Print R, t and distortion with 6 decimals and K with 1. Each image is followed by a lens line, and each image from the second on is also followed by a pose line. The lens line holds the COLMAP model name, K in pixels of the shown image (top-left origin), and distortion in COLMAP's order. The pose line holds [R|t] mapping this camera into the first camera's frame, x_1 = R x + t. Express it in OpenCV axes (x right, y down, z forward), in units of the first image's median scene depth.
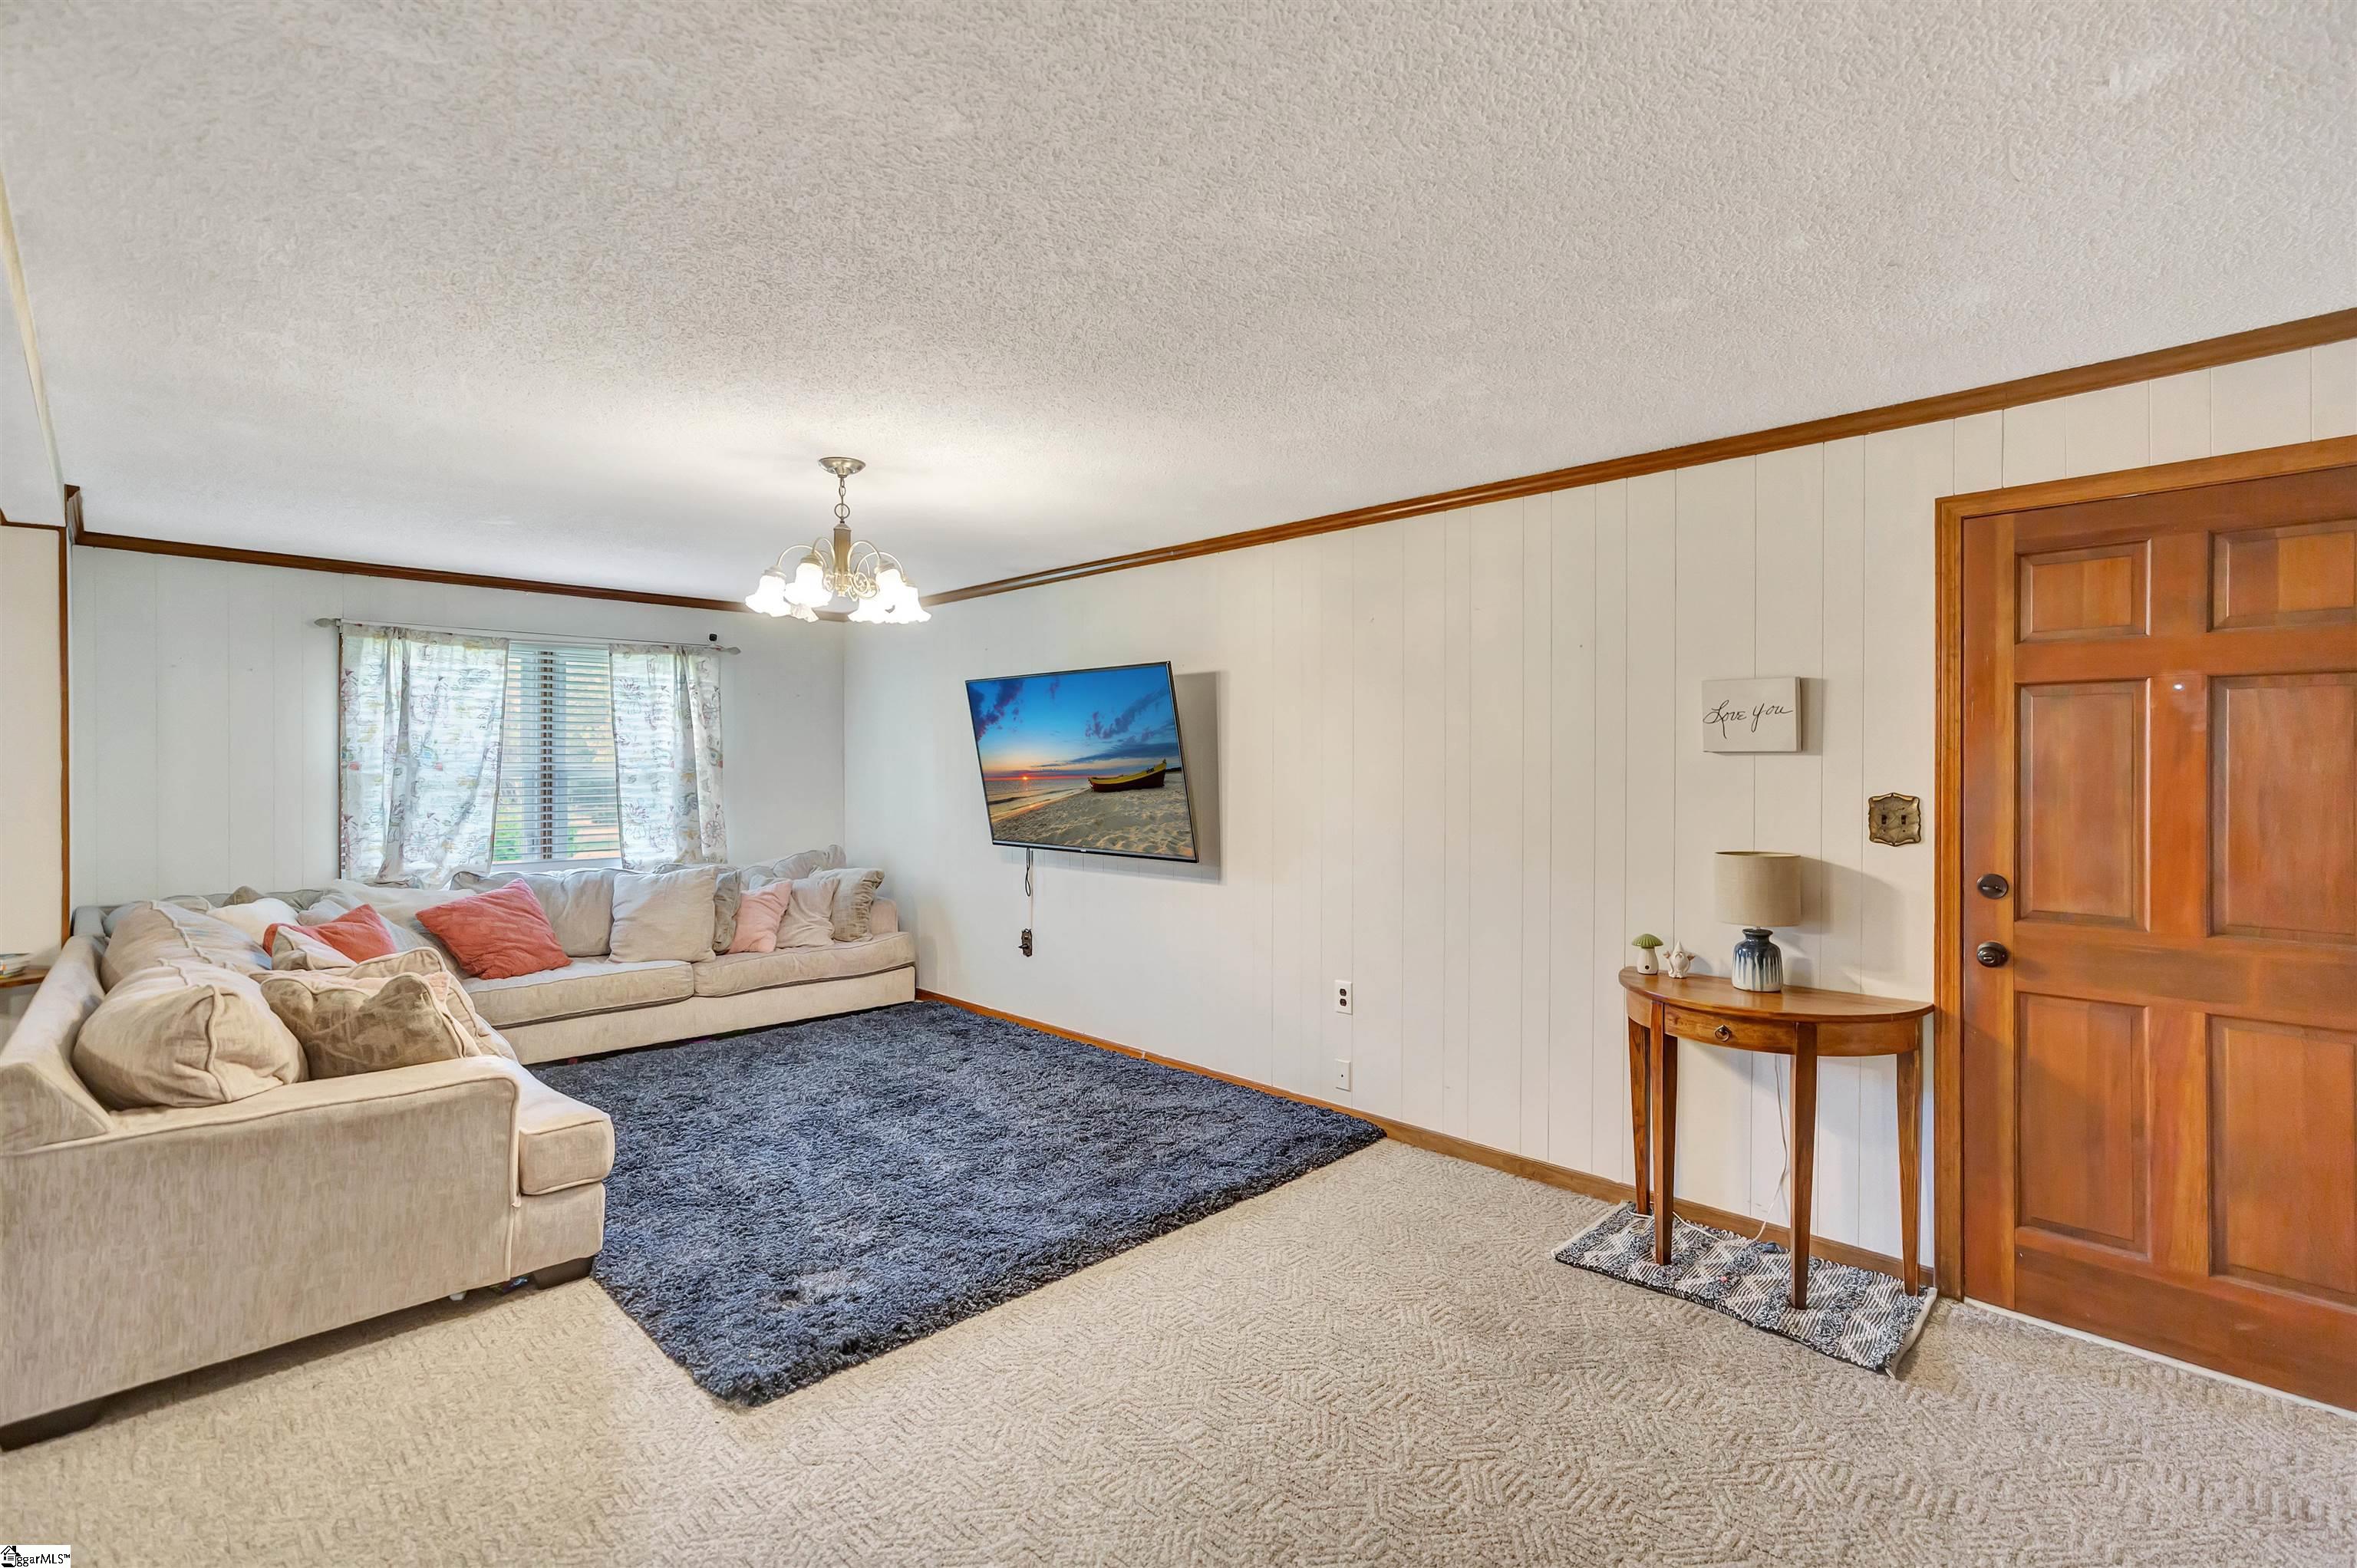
lens RADIAL K [[1082.8, 0, 1197.6], [0, 1082.8, 755.0], [0, 0, 1]] dist [-0.046104, 0.027816]
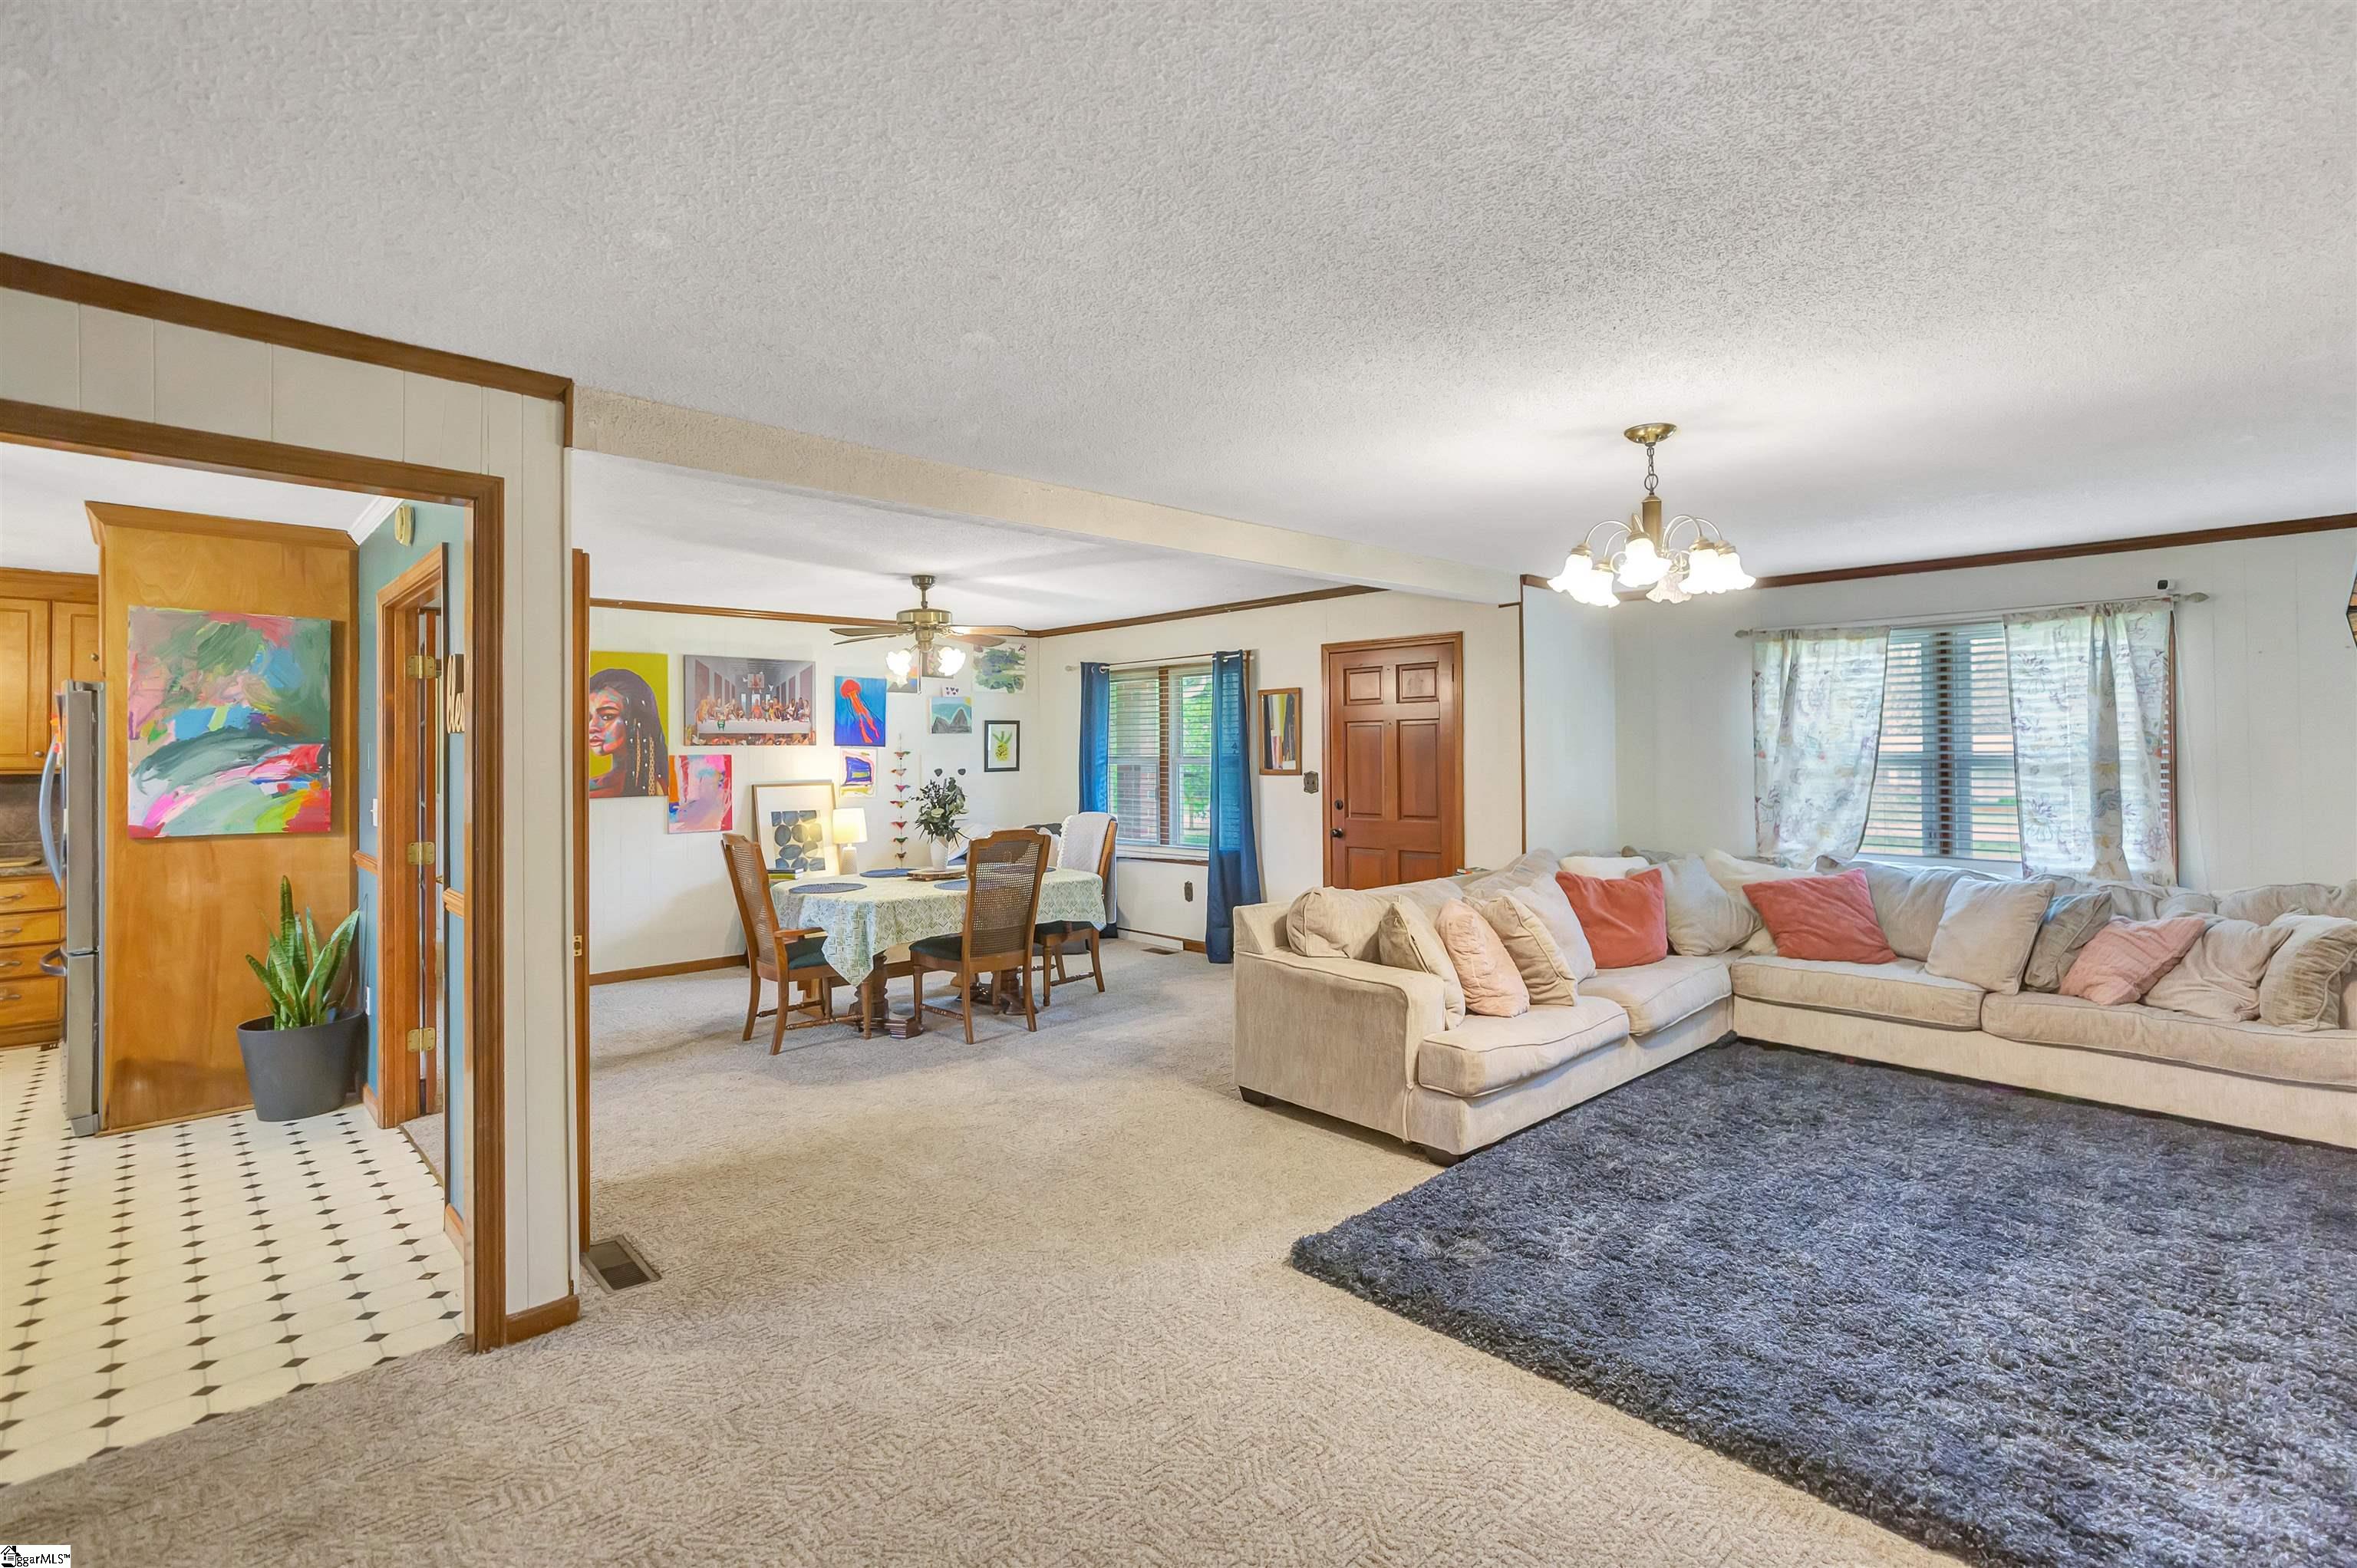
lens RADIAL K [[1086.2, 0, 1180.7], [0, 1086.2, 737.6], [0, 0, 1]] dist [-0.048549, 0.028382]
pose [[-0.029505, -0.013308, -0.999476, 0.460573], [0.012634, 0.999827, -0.013686, -0.000730], [0.999485, -0.013031, -0.029332, 0.480131]]
